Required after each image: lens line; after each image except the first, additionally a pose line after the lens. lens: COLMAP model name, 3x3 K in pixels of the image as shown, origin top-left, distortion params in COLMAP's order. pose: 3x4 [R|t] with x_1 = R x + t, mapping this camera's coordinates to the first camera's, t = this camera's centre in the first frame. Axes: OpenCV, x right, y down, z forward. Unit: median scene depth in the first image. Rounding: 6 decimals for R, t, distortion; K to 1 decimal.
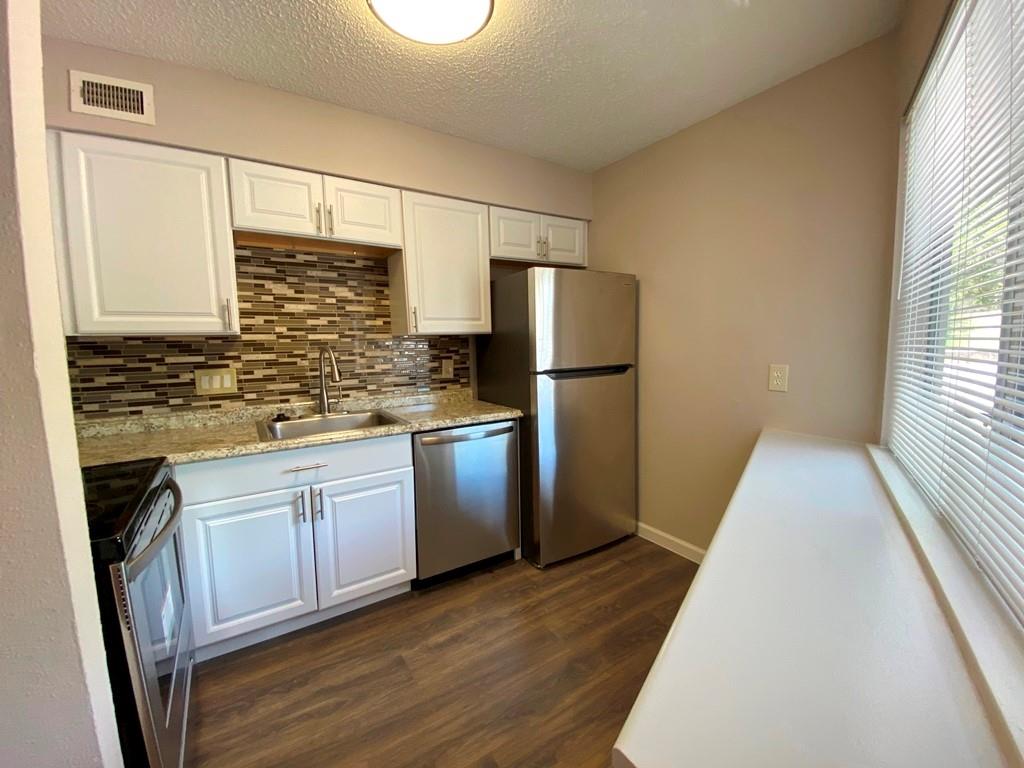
lens RADIAL K [[418.2, 0, 510.3], [0, 418.2, 385.6], [0, 0, 1]] dist [0.031214, -0.024916]
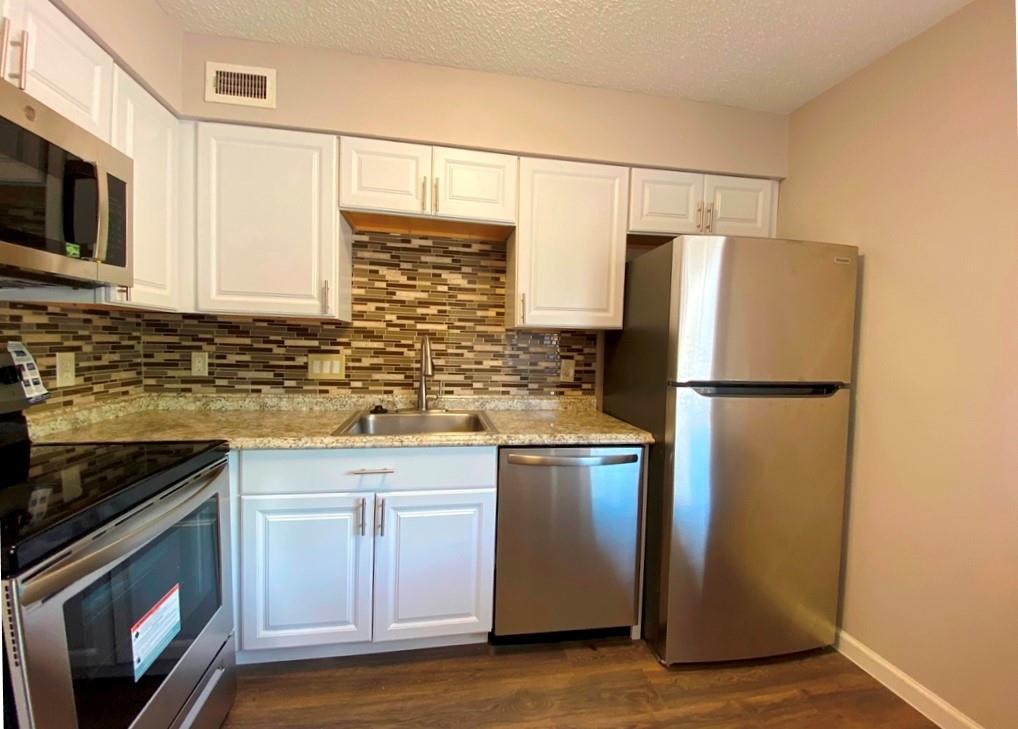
lens RADIAL K [[417.1, 0, 503.2], [0, 417.1, 366.5], [0, 0, 1]] dist [0.032777, -0.028442]
pose [[0.919183, 0.064367, -0.388534, 0.068722], [-0.085599, 0.995621, -0.037567, -0.008500], [0.384415, 0.067789, 0.920668, 0.242003]]
